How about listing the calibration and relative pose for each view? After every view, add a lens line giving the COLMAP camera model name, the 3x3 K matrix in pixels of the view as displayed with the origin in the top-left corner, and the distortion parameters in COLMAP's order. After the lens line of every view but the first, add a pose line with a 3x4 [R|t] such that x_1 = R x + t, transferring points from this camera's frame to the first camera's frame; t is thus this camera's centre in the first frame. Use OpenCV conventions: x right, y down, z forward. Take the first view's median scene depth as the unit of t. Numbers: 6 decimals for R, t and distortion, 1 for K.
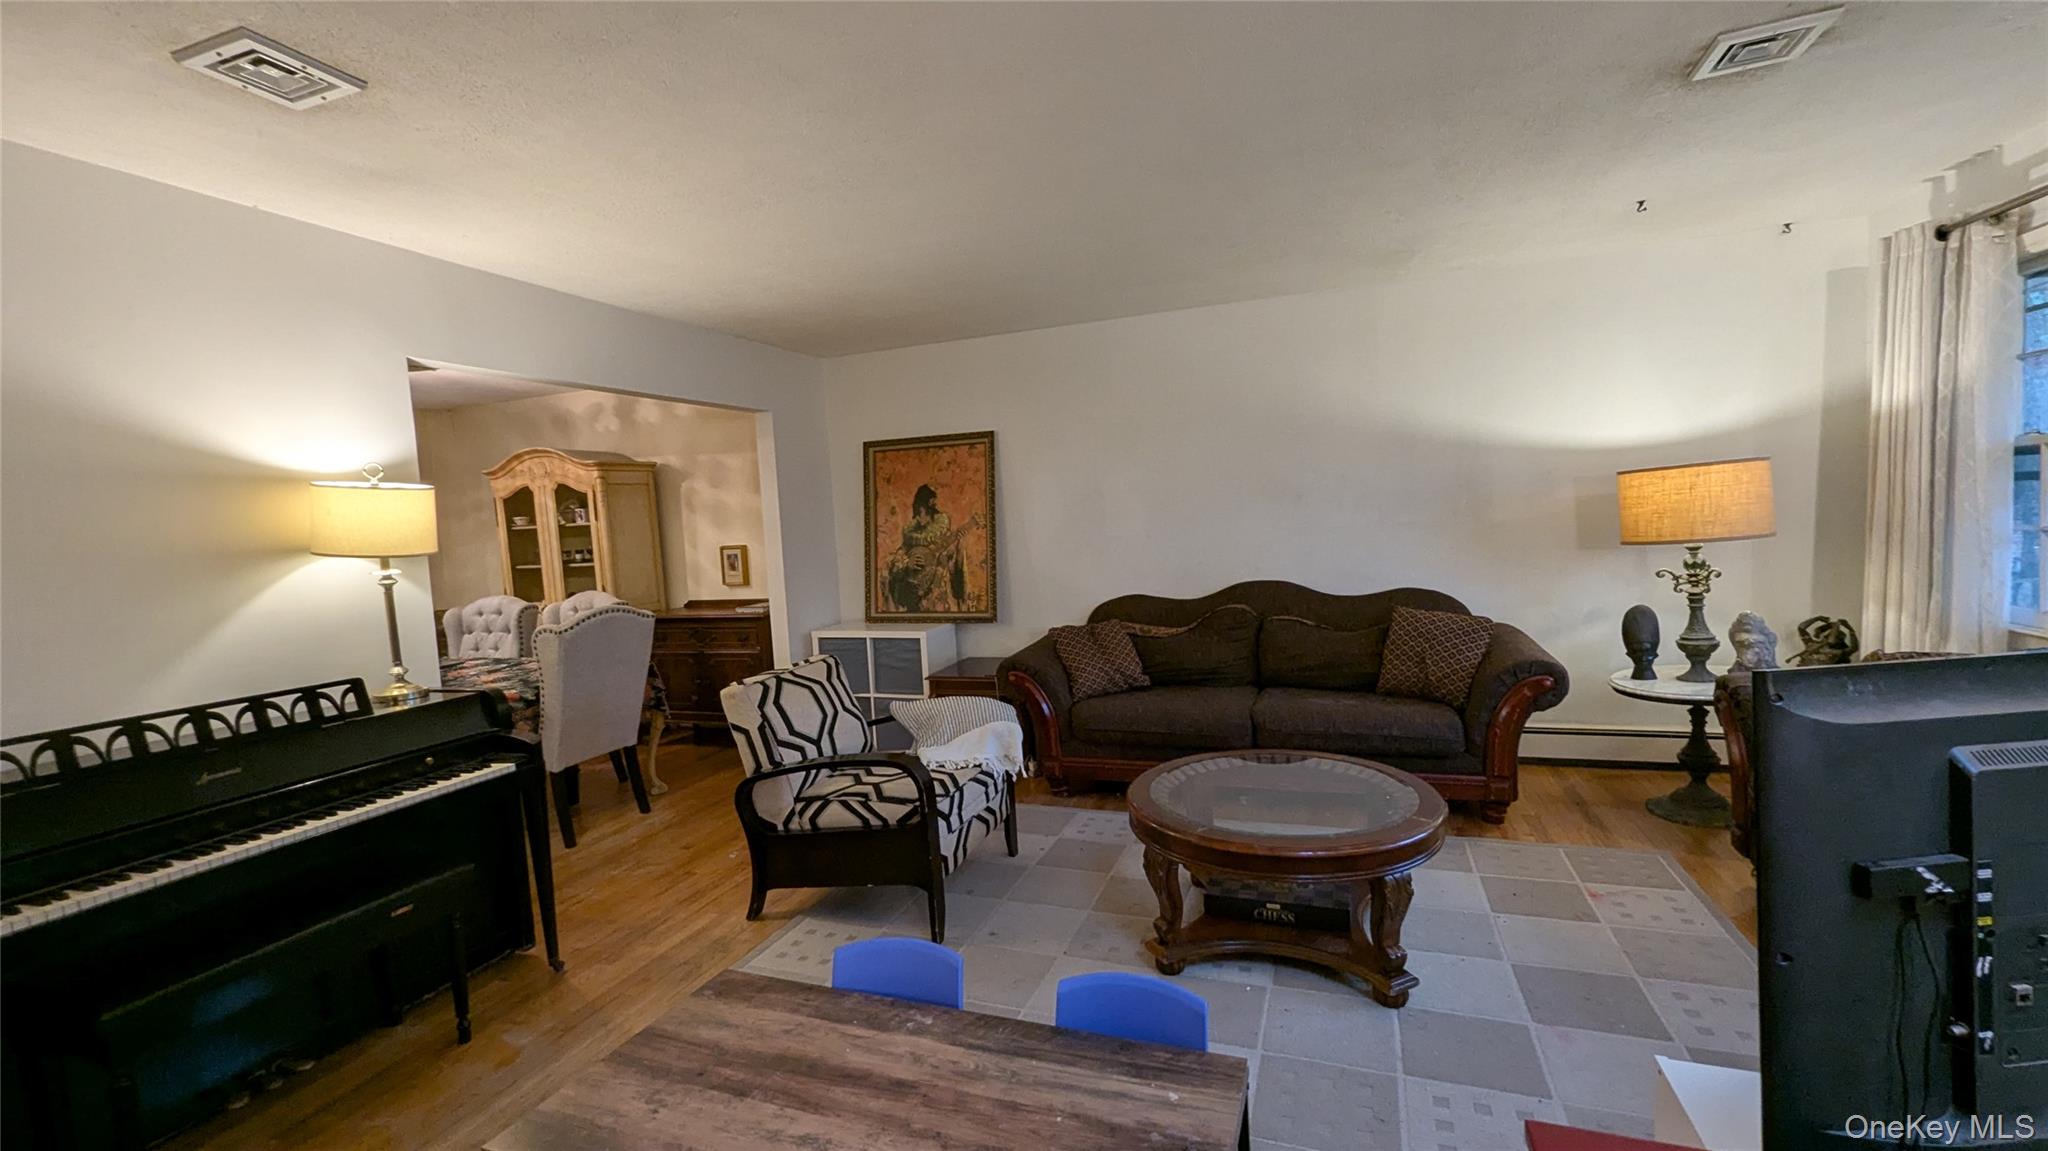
lens RADIAL K [[842.3, 0, 1026.9], [0, 842.3, 580.4], [0, 0, 1]] dist [-0.000747, 0.000397]
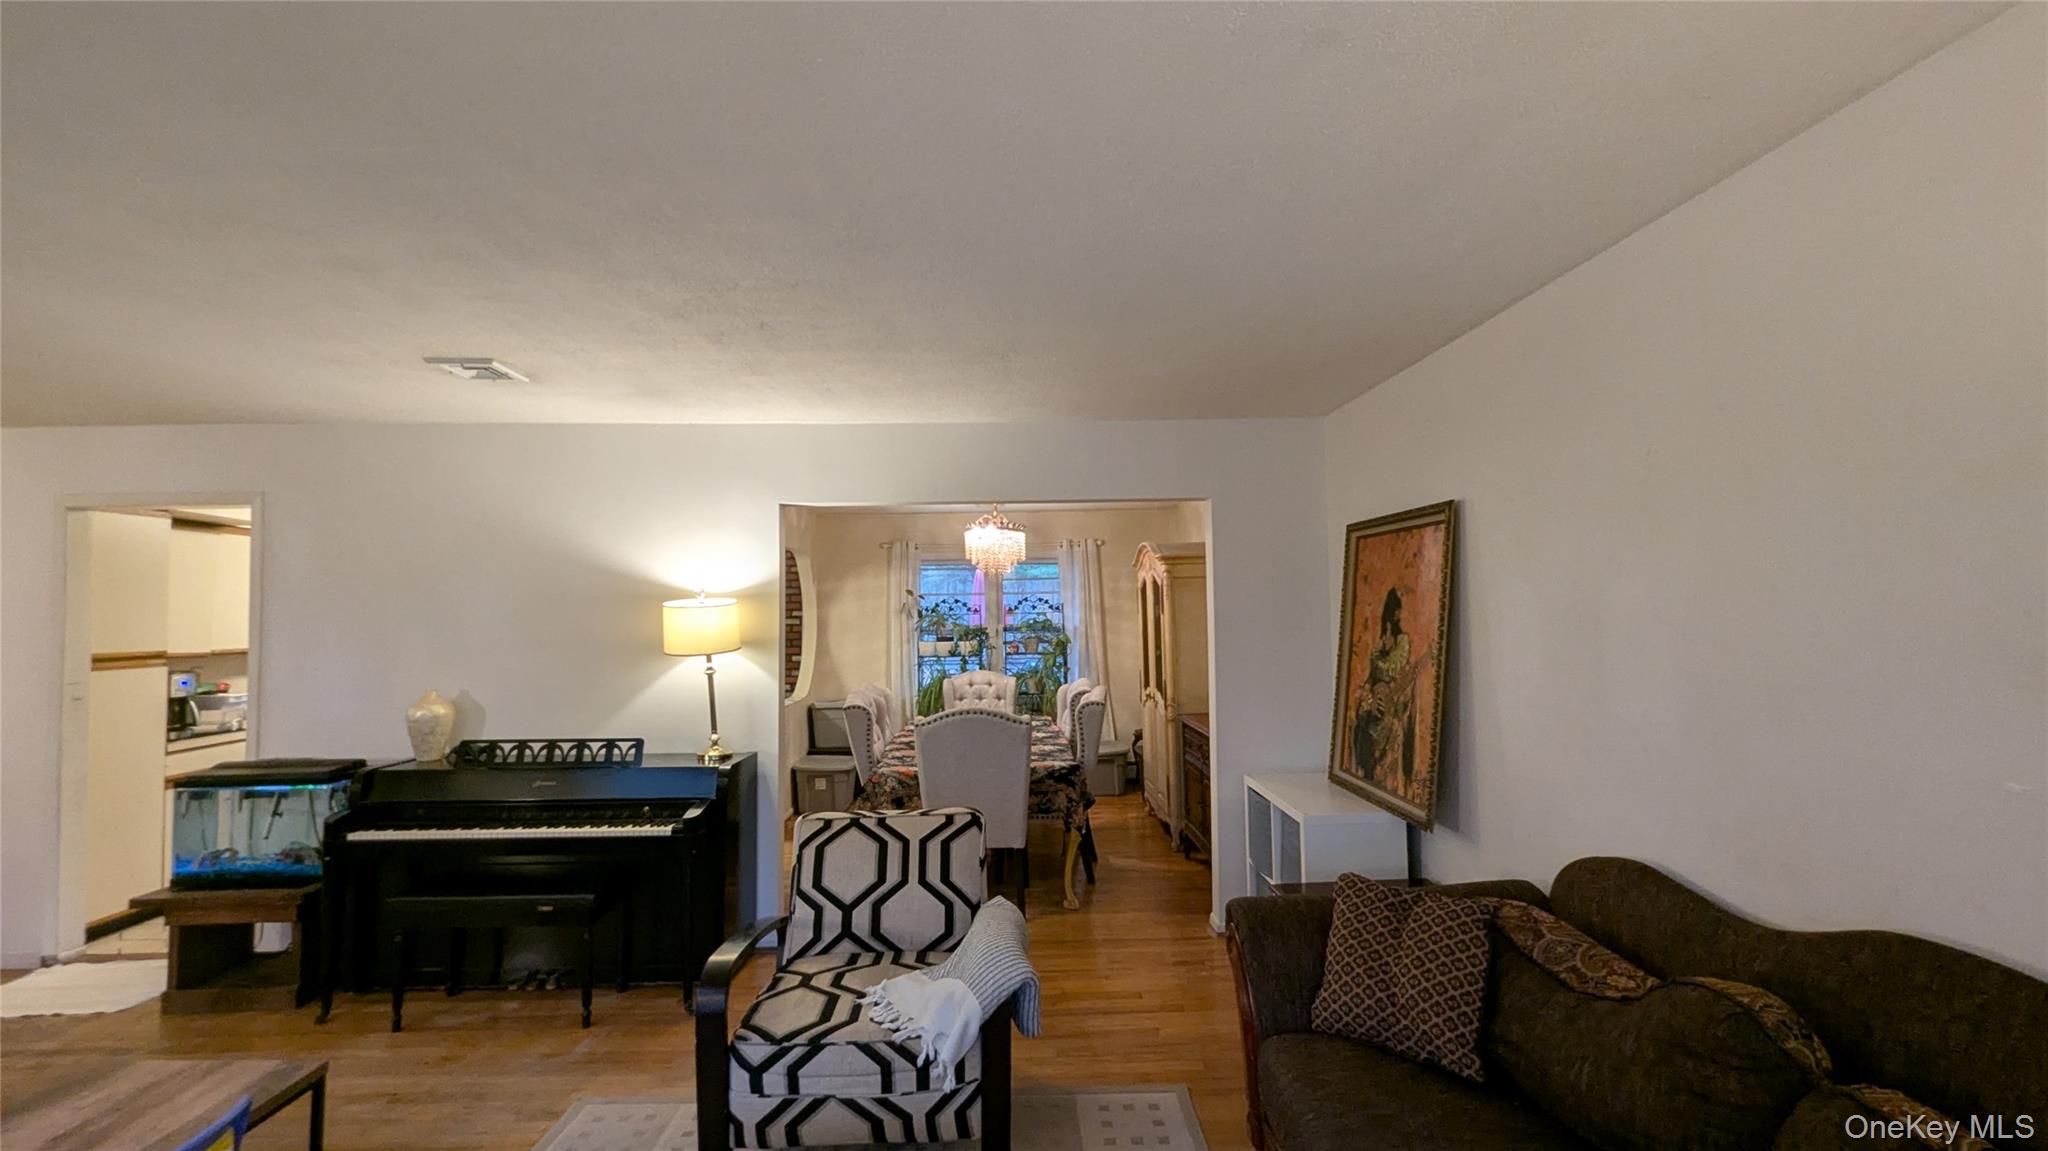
lens RADIAL K [[842.3, 0, 1030.2], [0, 842.3, 584.4], [0, 0, 1]] dist [-0.000747, 0.000397]
pose [[0.376293, 0.019402, -0.926298, 0.476133], [-0.078681, 0.996838, -0.011083, -0.111319], [0.923154, 0.077053, 0.376630, 0.637474]]
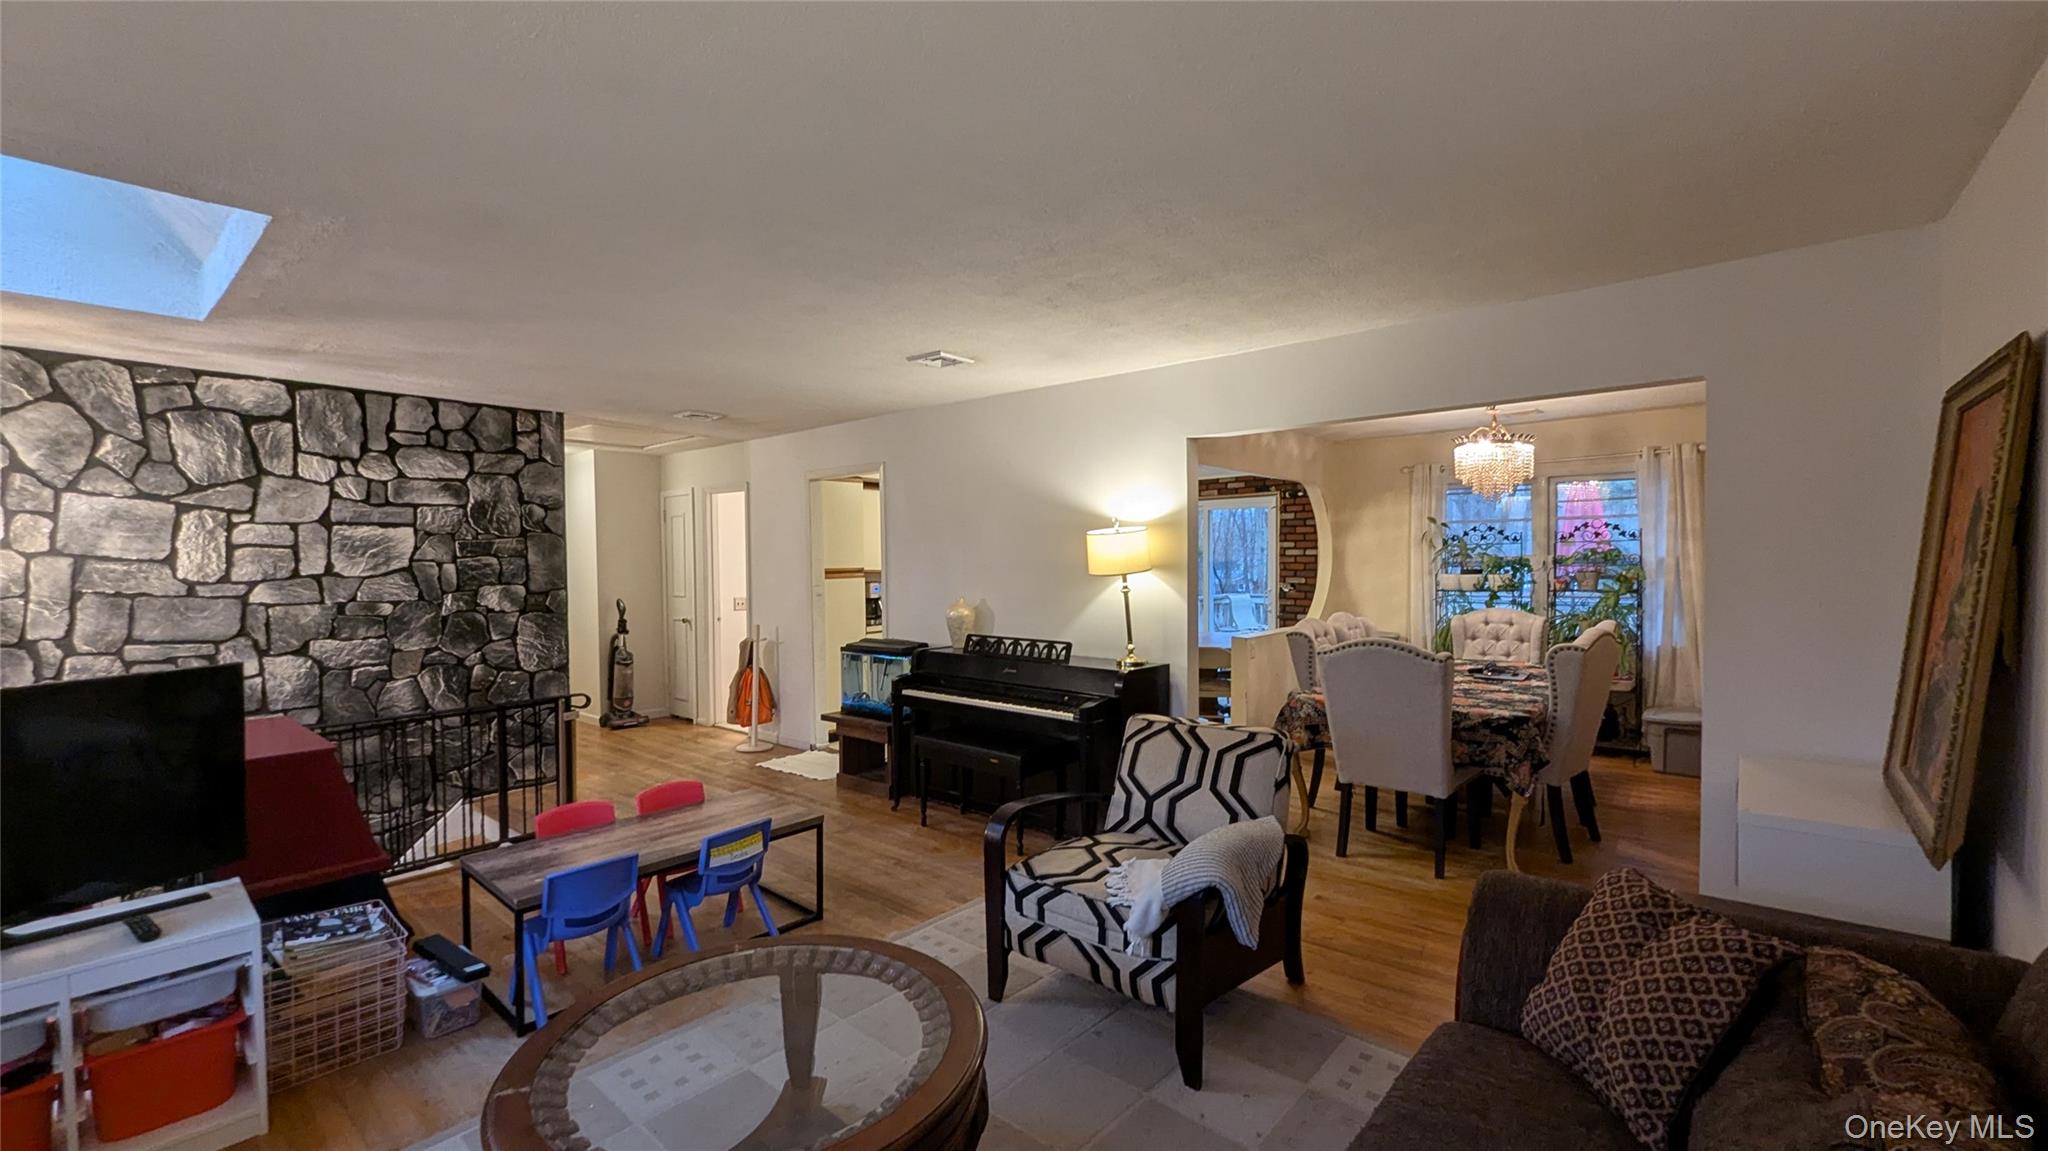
lens RADIAL K [[842.3, 0, 1025.8], [0, 842.3, 584.3], [0, 0, 1]] dist [-0.000747, 0.000397]
pose [[-0.348152, 0.090176, -0.933091, 0.529160], [-0.040458, 0.992990, 0.111060, -0.119481], [0.936565, 0.076417, -0.342063, 0.913538]]
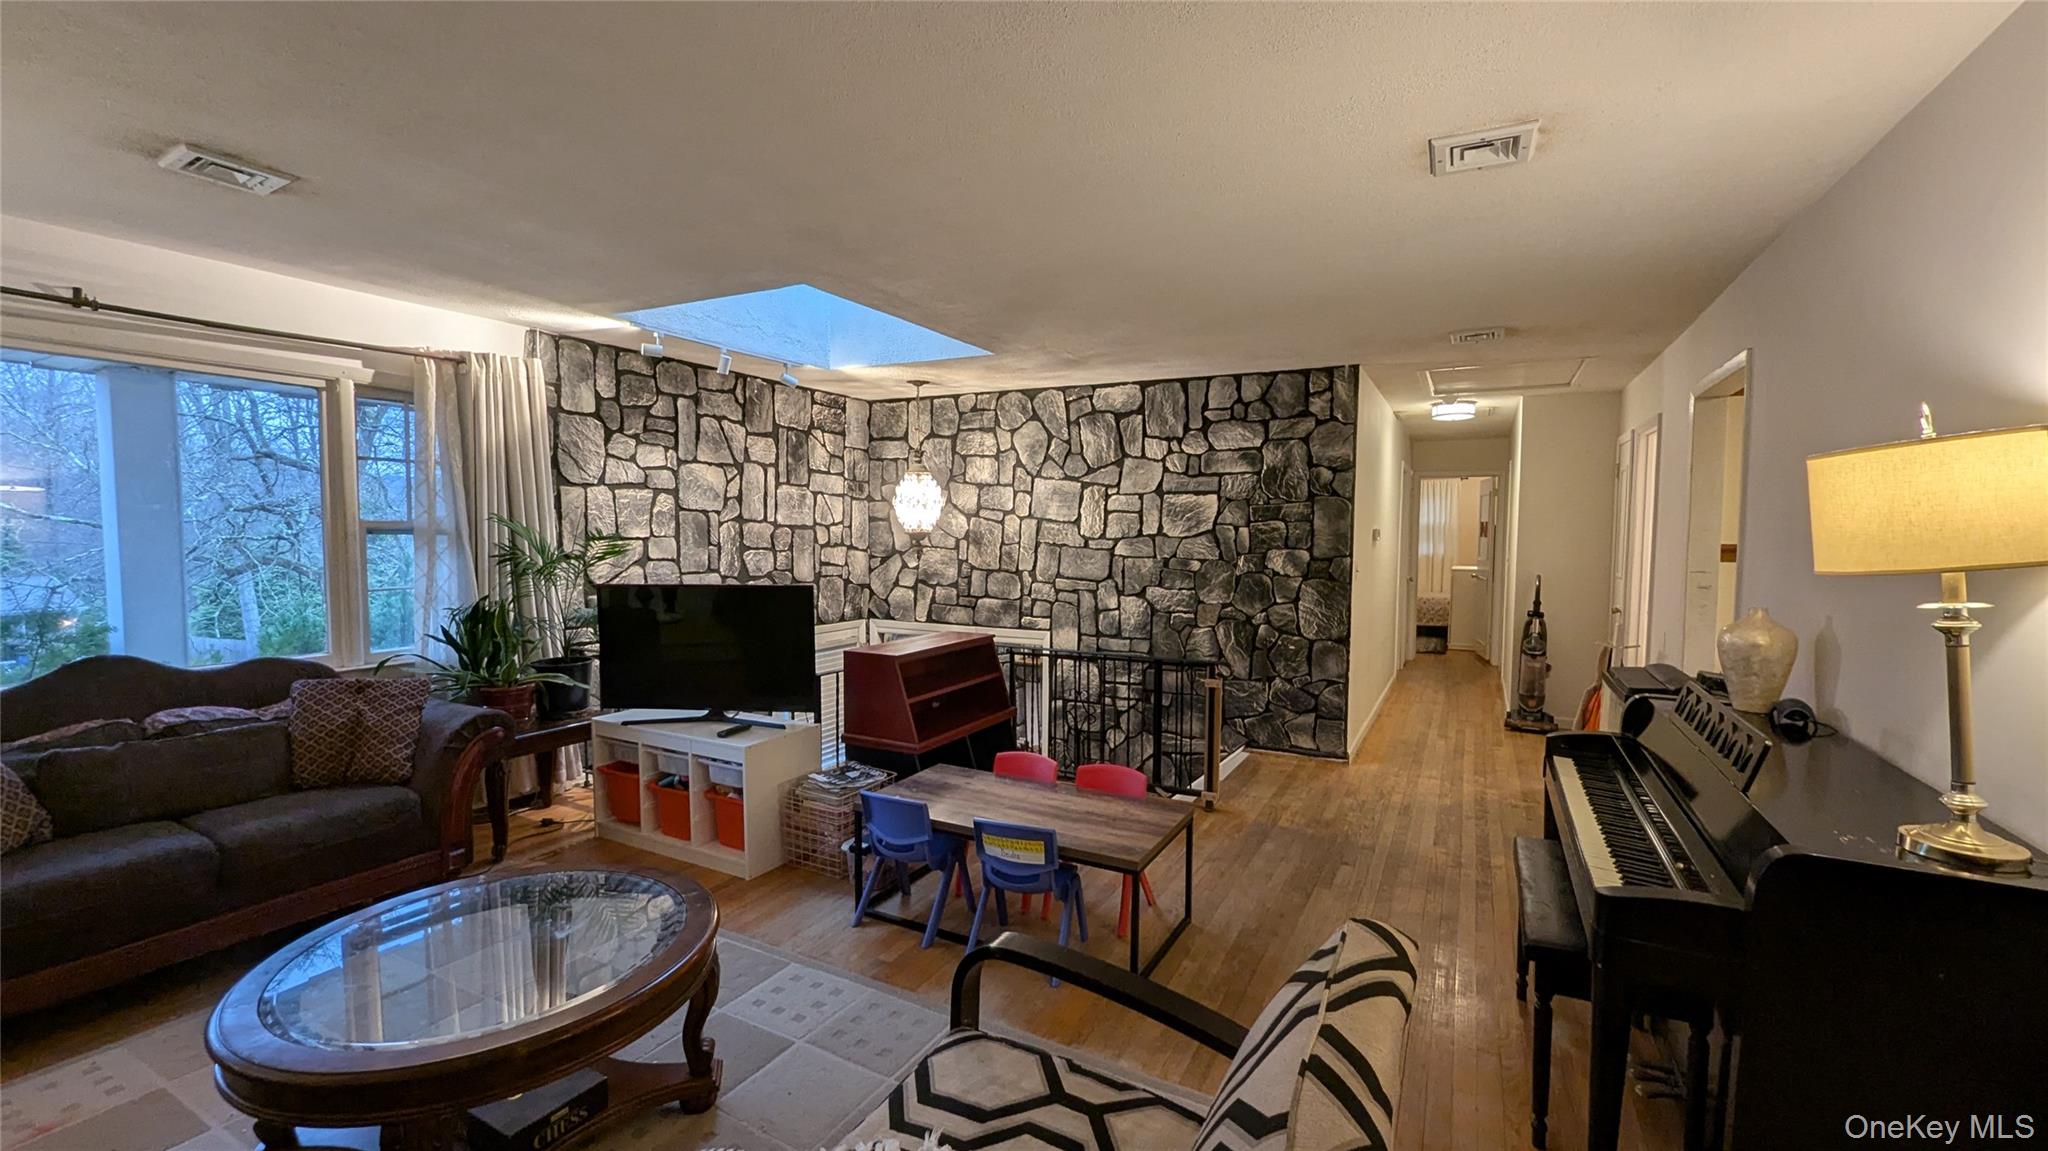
lens RADIAL K [[842.3, 0, 1030.9], [0, 842.3, 580.8], [0, 0, 1]] dist [-0.000747, 0.000397]
pose [[-0.989589, 0.040383, 0.138140, -0.179475], [0.058194, 0.990139, 0.127428, -0.083586], [-0.131632, 0.134140, -0.982181, 1.057575]]
